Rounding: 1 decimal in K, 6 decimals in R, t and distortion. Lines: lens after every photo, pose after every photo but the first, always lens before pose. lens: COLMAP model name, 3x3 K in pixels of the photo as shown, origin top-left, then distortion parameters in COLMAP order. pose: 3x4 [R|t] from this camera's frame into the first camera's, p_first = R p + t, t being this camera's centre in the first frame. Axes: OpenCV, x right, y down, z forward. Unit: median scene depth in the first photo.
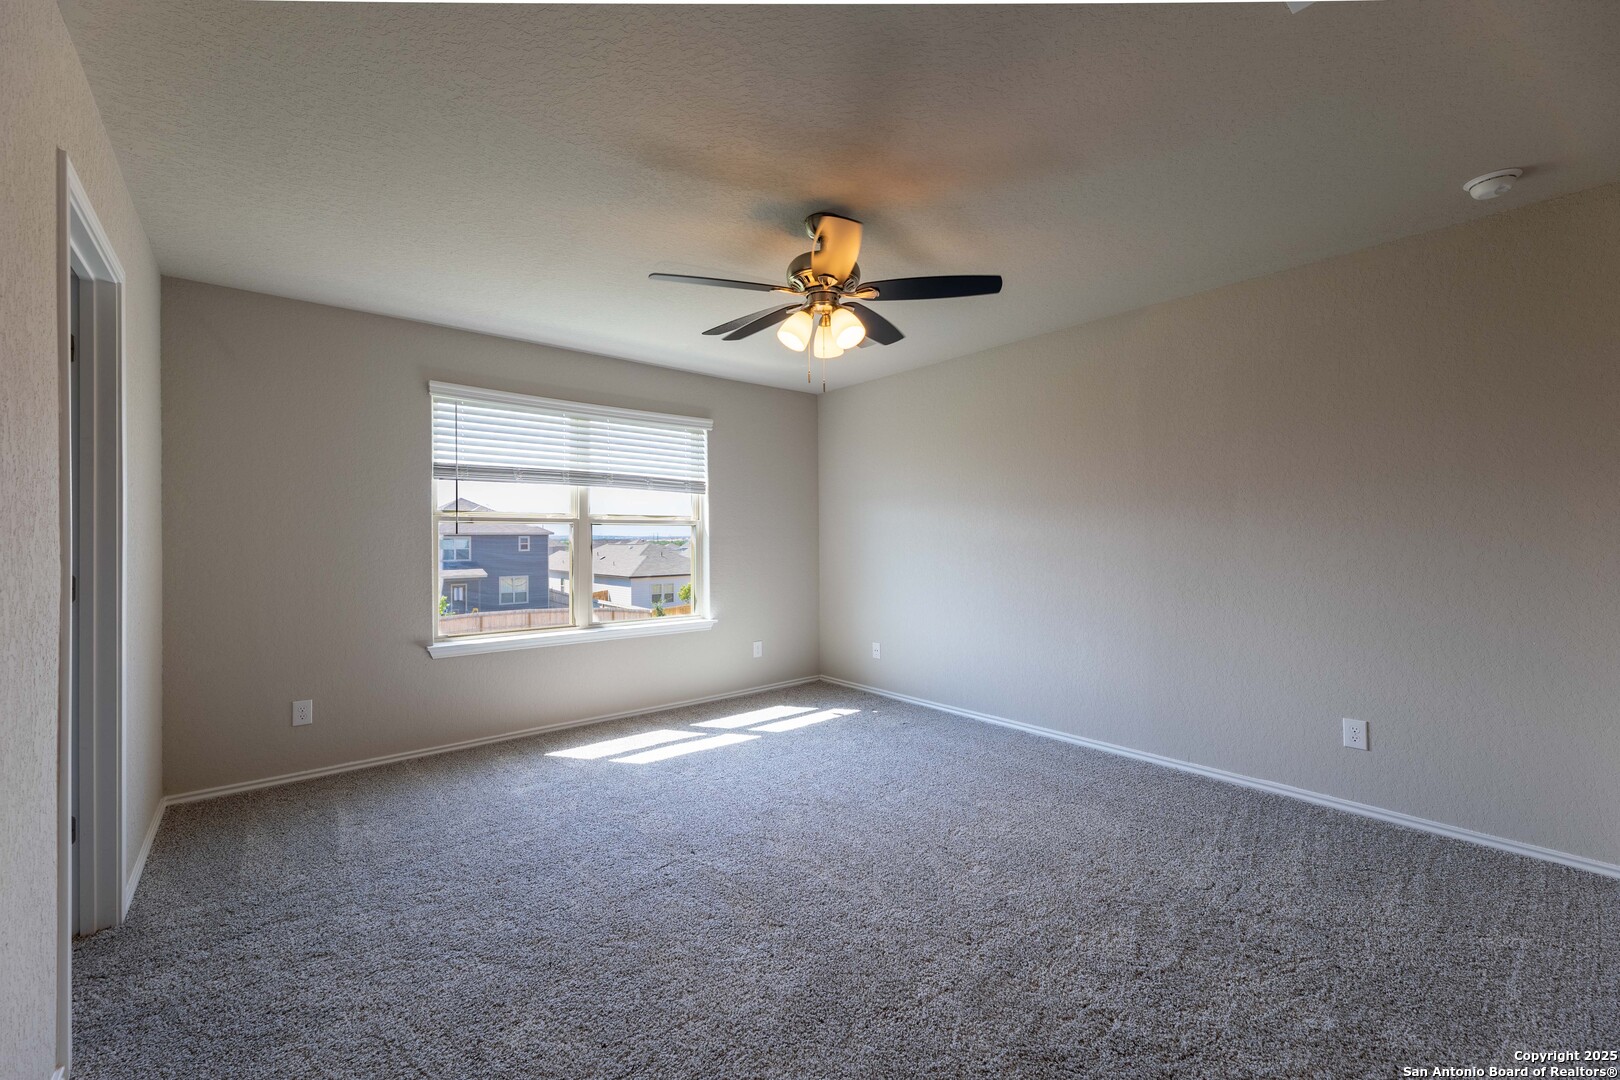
lens RADIAL K [[646.0, 0, 817.4], [0, 646.0, 528.8], [0, 0, 1]] dist [-0.000534, 0.000586]
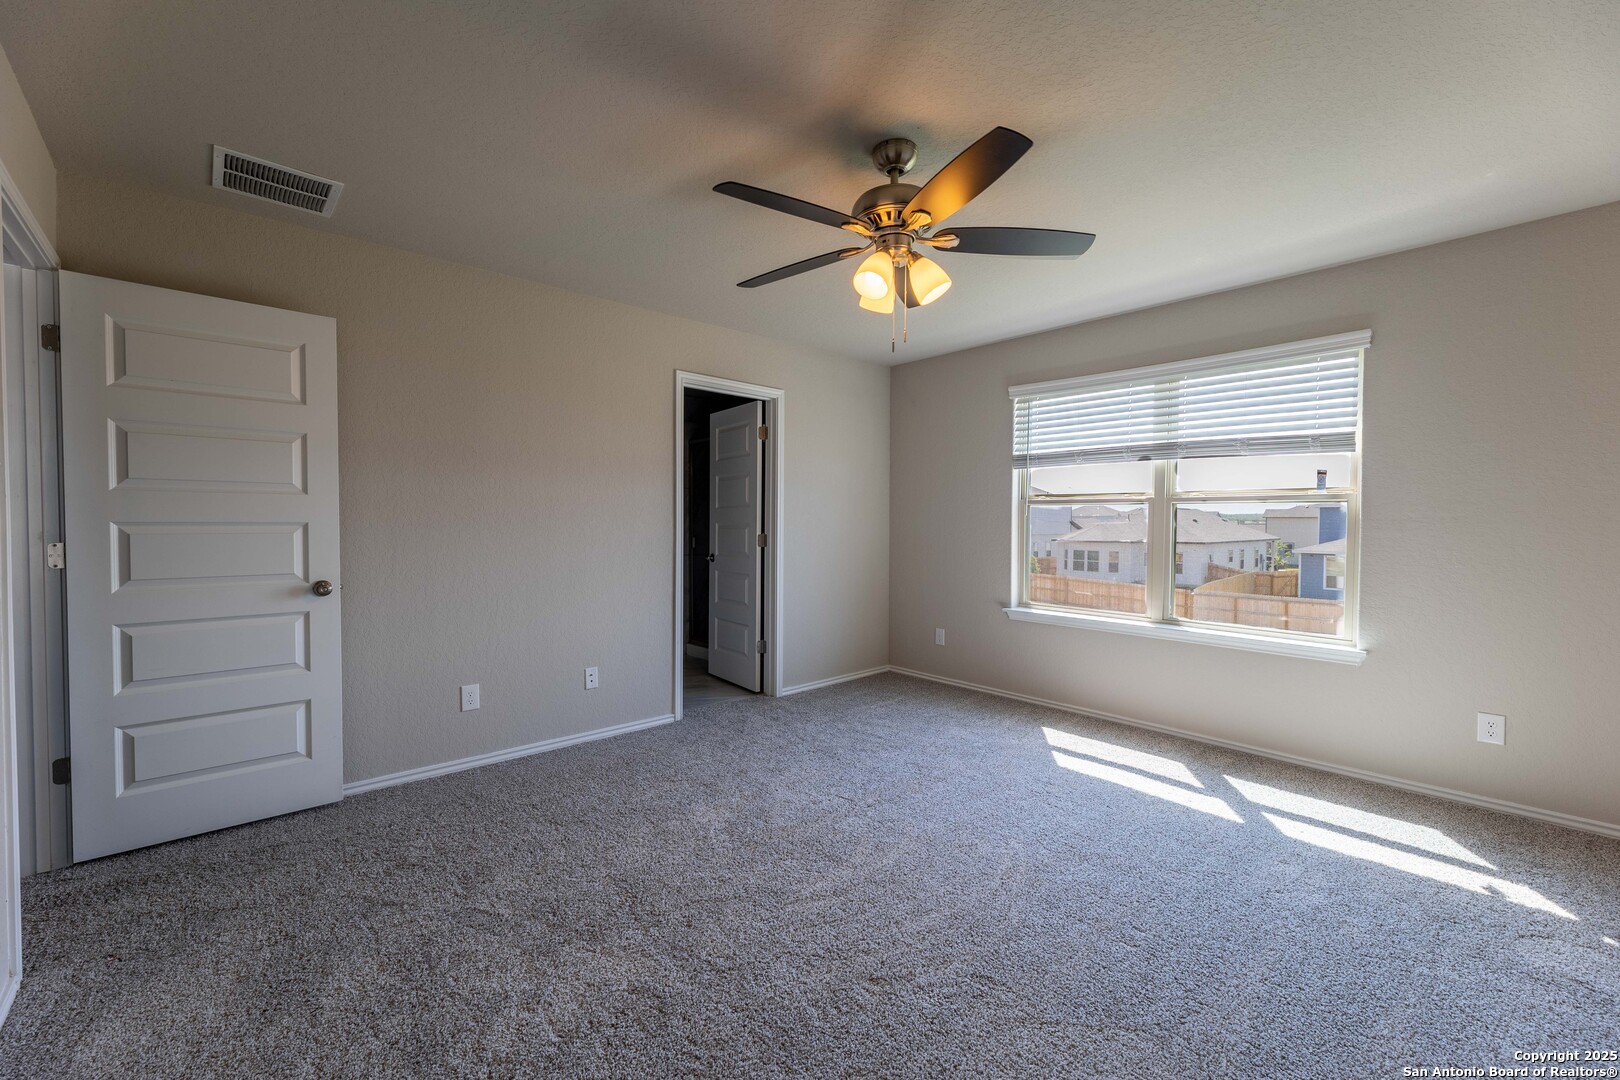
lens RADIAL K [[646.0, 0, 814.8], [0, 646.0, 540.4], [0, 0, 1]] dist [-0.000534, 0.000586]
pose [[0.037025, 0.030878, -0.998837, 0.523886], [0.002544, 0.999516, 0.030993, 0.014835], [0.999311, -0.003688, 0.036929, 0.529168]]
